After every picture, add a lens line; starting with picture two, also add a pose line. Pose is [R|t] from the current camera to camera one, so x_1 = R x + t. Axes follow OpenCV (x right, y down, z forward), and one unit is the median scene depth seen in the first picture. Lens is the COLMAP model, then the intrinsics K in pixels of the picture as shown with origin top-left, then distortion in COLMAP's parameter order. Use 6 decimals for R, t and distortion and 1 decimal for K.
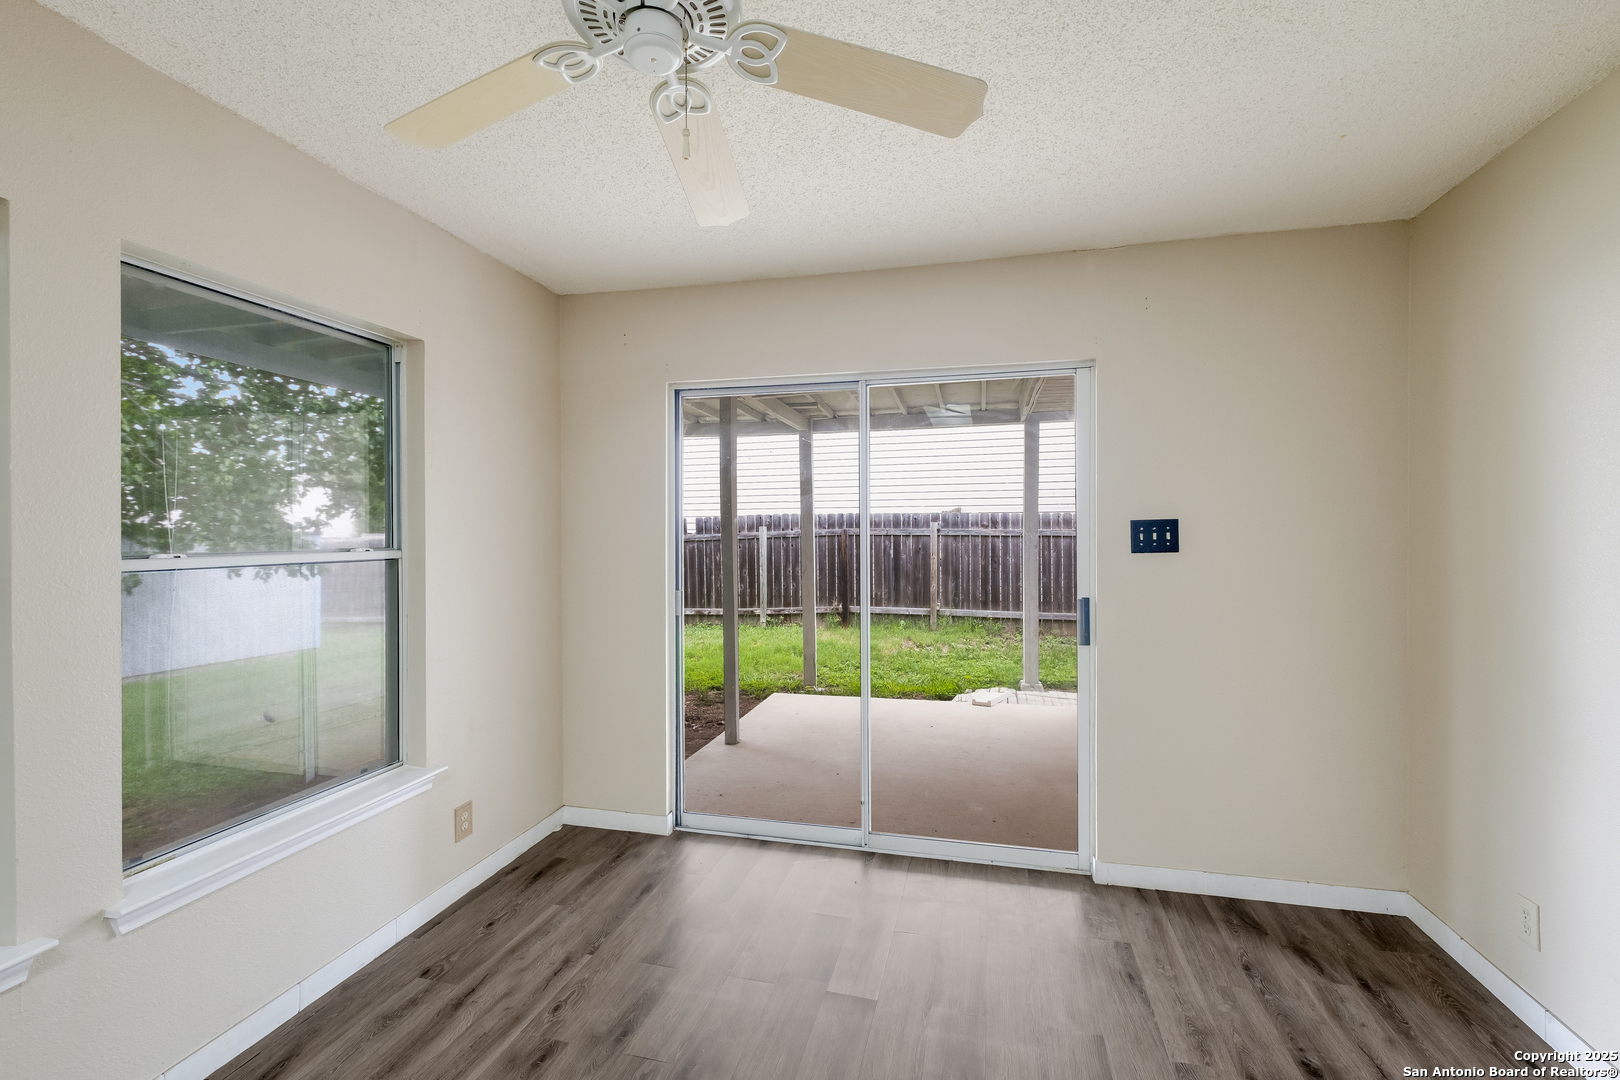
lens RADIAL K [[694.6, 0, 805.6], [0, 694.6, 536.9], [0, 0, 1]] dist [-0.005001, -0.001152]
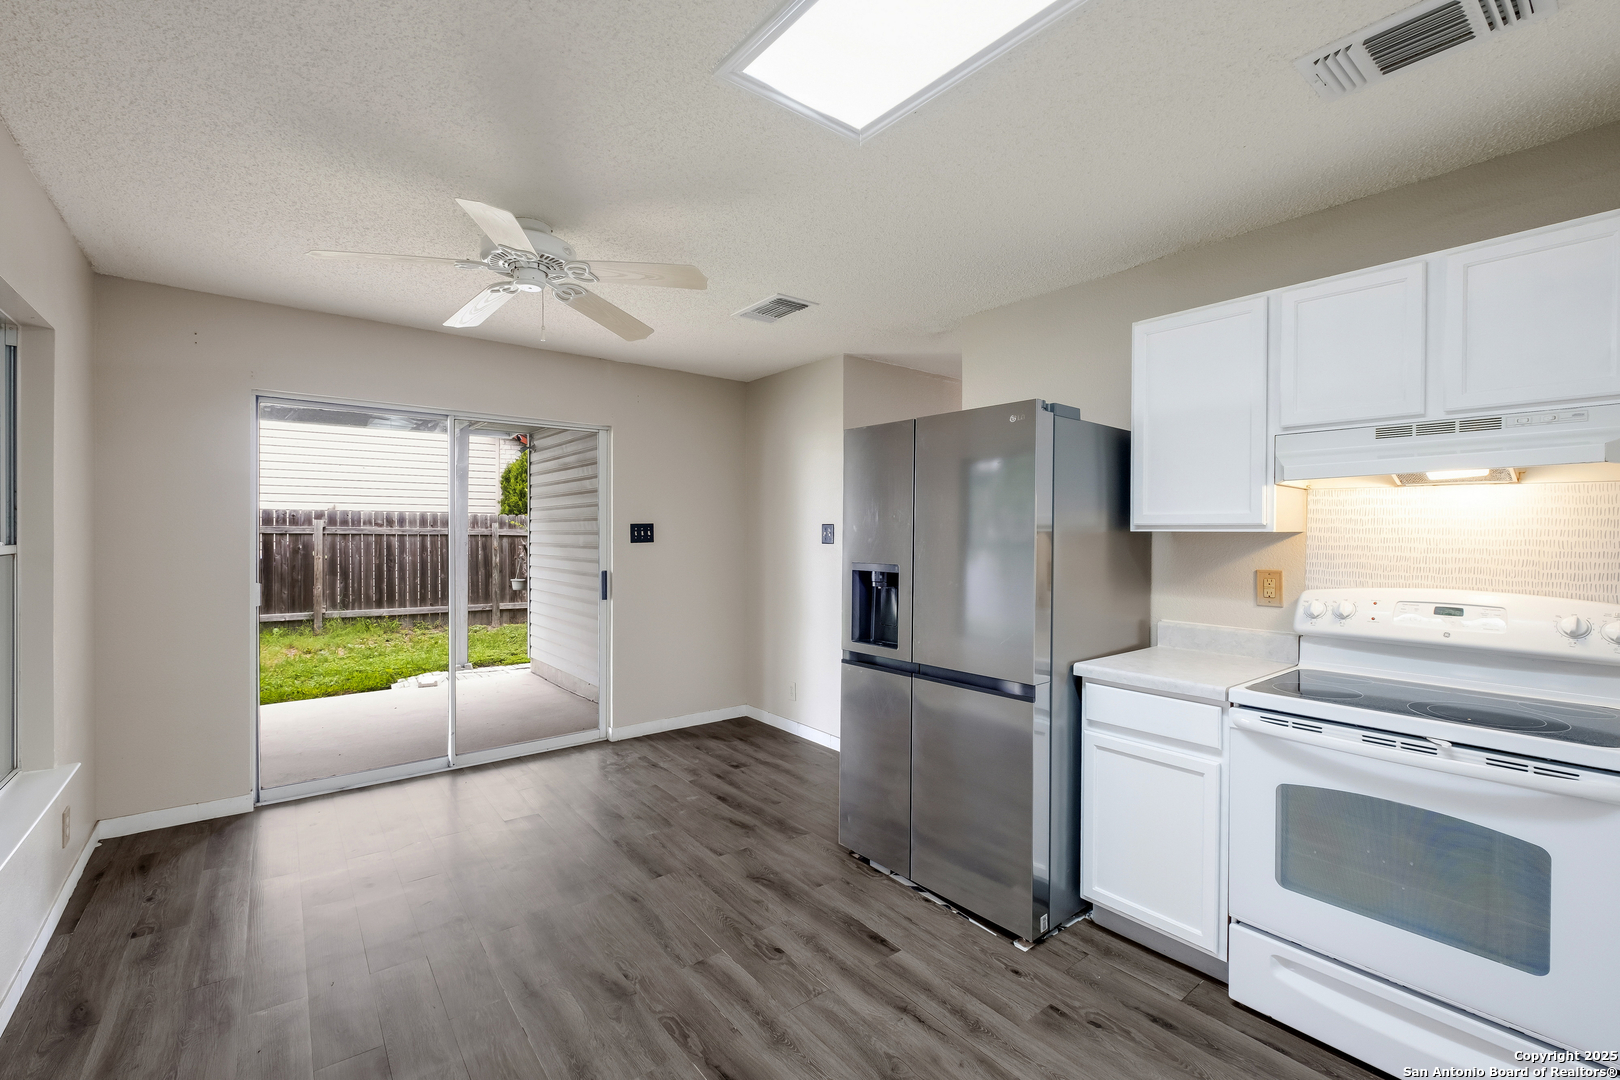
lens RADIAL K [[694.6, 0, 812.9], [0, 694.6, 538.4], [0, 0, 1]] dist [-0.005001, -0.001152]
pose [[0.606950, -0.001387, 0.794738, -0.156181], [-0.000069, 0.999998, 0.001798, 0.002304], [-0.794740, -0.001146, 0.606949, -0.100344]]
